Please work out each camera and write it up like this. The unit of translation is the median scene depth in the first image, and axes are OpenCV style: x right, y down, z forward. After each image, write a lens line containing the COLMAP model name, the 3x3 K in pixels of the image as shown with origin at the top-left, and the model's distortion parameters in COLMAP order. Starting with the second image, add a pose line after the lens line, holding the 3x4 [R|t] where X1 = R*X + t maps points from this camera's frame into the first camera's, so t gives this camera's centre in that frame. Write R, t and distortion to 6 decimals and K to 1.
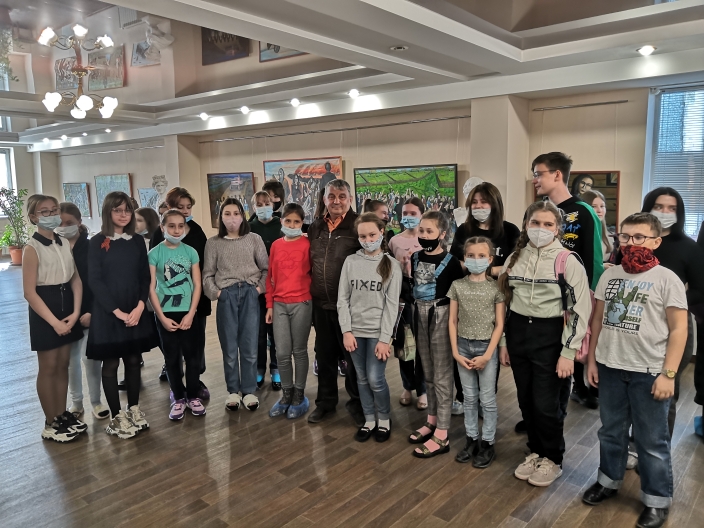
lens RADIAL K [[554.7, 0, 352.0], [0, 554.7, 264.0], [0, 0, 1]] dist [-0.009072, -0.000390]
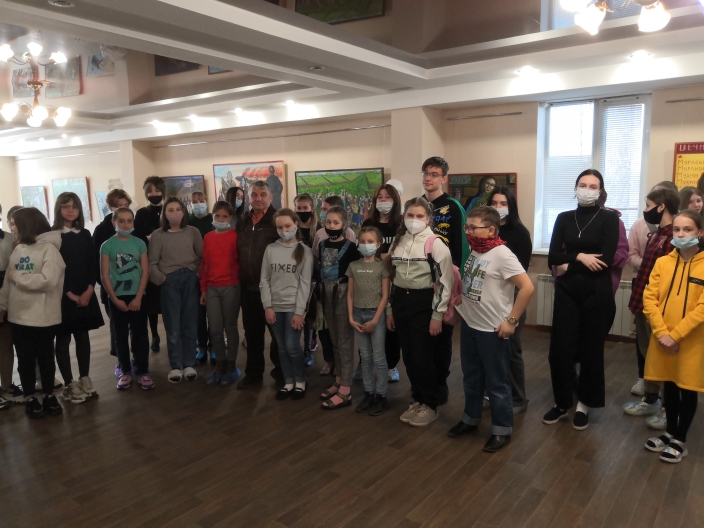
lens RADIAL K [[554.7, 0, 352.0], [0, 554.7, 264.0], [0, 0, 1]] dist [-0.009072, -0.000390]
pose [[0.998457, -0.008735, 0.054831, 0.105042], [0.009146, 0.999932, -0.007247, 0.038089], [-0.054764, 0.007737, 0.998469, -0.190982]]
